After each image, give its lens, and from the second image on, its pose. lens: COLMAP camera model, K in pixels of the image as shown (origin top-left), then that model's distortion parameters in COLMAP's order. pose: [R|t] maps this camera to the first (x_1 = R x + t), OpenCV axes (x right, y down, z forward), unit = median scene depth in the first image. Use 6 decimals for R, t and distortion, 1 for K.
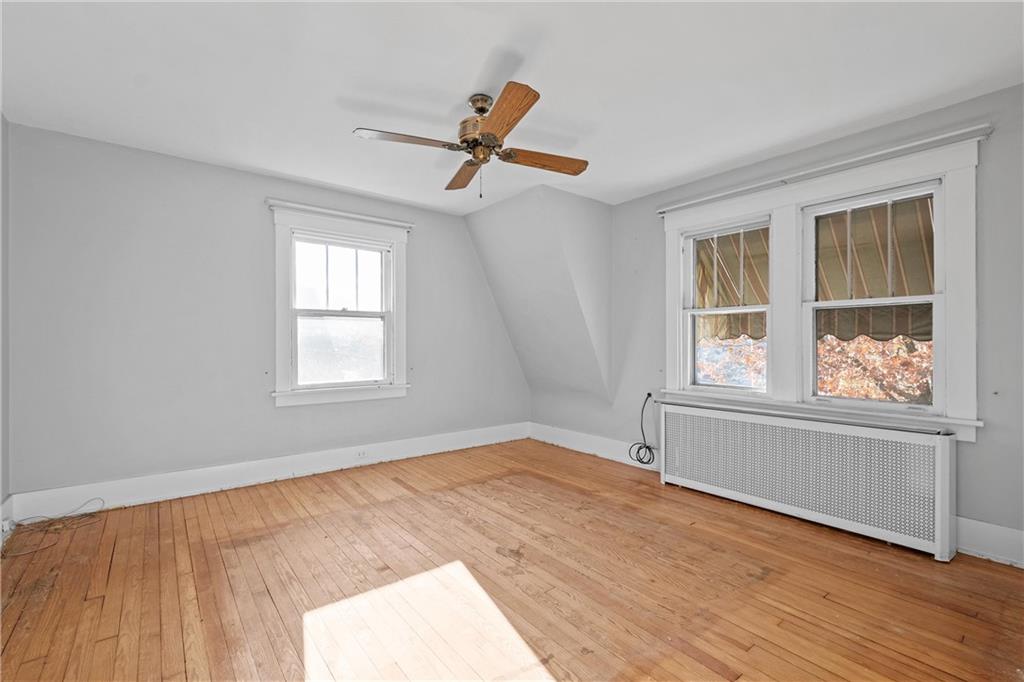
lens RADIAL K [[445.8, 0, 521.0], [0, 445.8, 338.0], [0, 0, 1]] dist [0.014781, -0.004291]
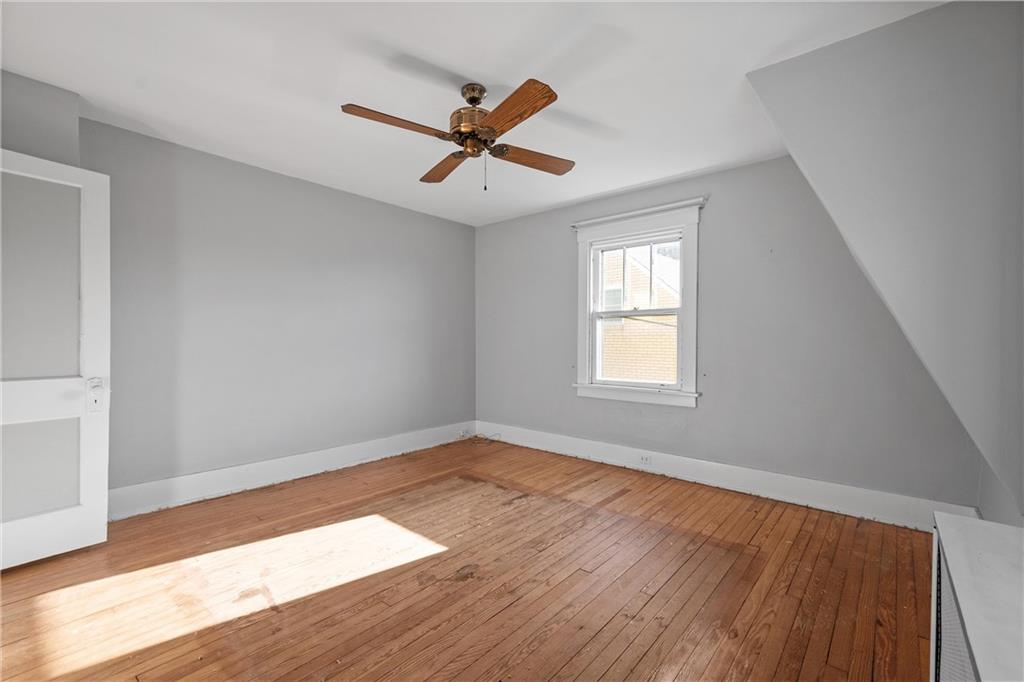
lens RADIAL K [[445.8, 0, 517.7], [0, 445.8, 338.5], [0, 0, 1]] dist [0.014781, -0.004291]
pose [[0.193285, 0.000116, -0.981143, 0.623131], [0.002901, 0.999996, 0.000690, 0.000065], [0.981138, -0.002980, 0.193284, 0.647005]]
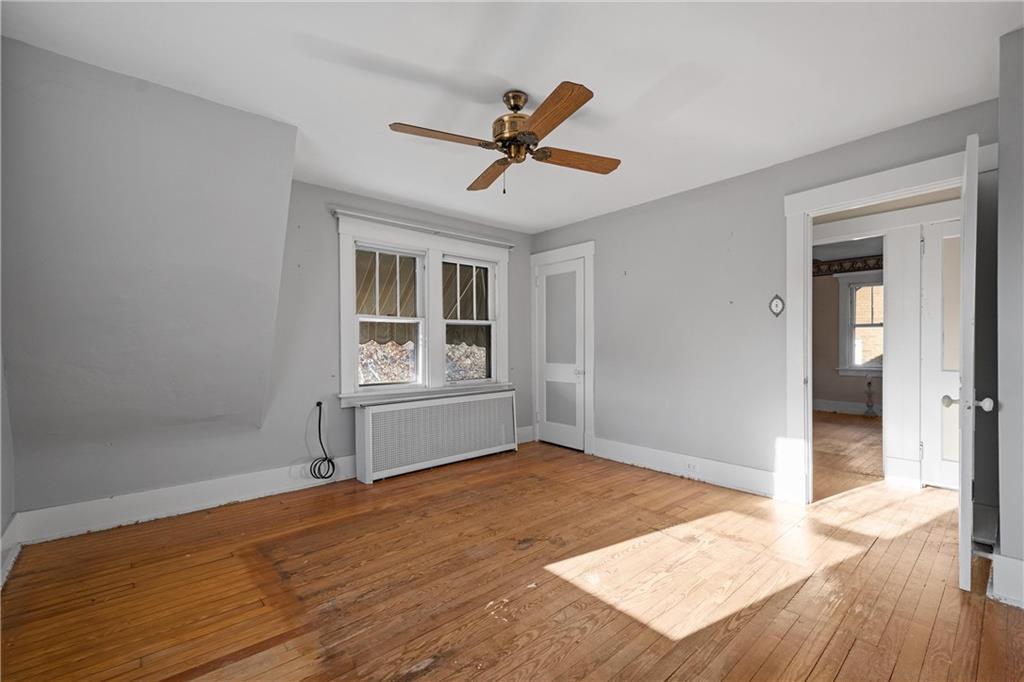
lens RADIAL K [[445.8, 0, 509.6], [0, 445.8, 345.3], [0, 0, 1]] dist [0.014781, -0.004291]
pose [[-0.039210, -0.001484, 0.999230, -0.755382], [-0.001475, 0.999998, 0.001427, 0.004688], [-0.999230, -0.001418, -0.039212, 0.751217]]
